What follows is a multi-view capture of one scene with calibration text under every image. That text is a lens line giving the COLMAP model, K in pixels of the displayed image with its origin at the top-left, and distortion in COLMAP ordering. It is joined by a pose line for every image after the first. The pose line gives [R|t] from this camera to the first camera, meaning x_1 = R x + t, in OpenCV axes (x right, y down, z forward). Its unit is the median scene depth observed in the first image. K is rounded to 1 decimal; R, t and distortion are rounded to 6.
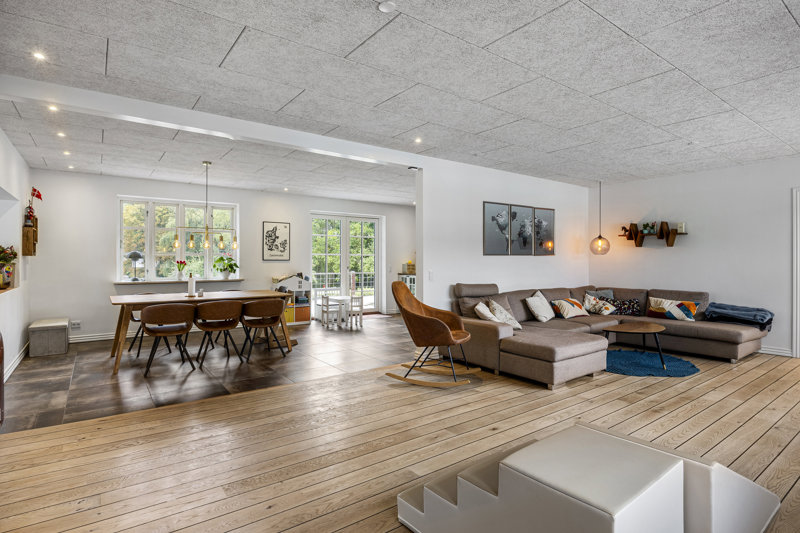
lens RADIAL K [[421.5, 0, 401.4], [0, 421.5, 262.5], [0, 0, 1]] dist [-0.002953, -0.000063]
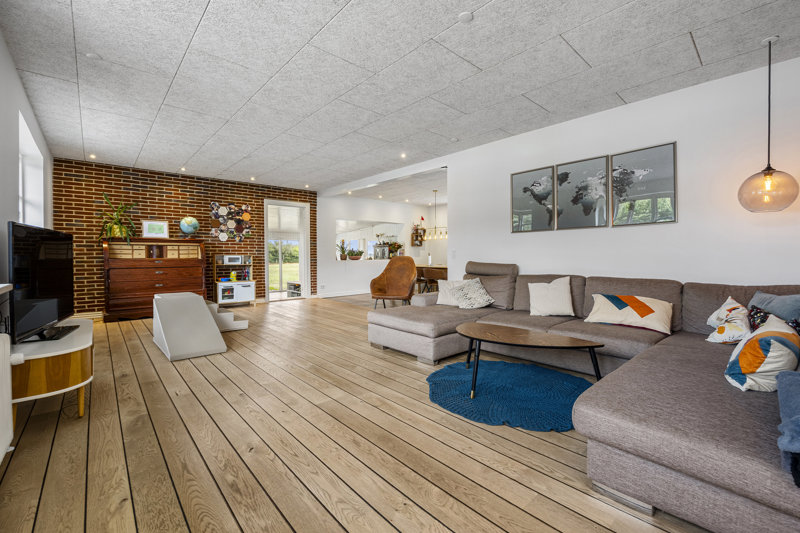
lens RADIAL K [[339.5, 0, 397.7], [0, 339.5, 261.9], [0, 0, 1]] dist [0.000145, 0.000038]
pose [[0.094728, 0.020196, -0.995298, 0.867788], [0.000071, 0.999794, 0.020294, 0.029329], [0.995503, -0.001993, 0.094707, 0.649821]]
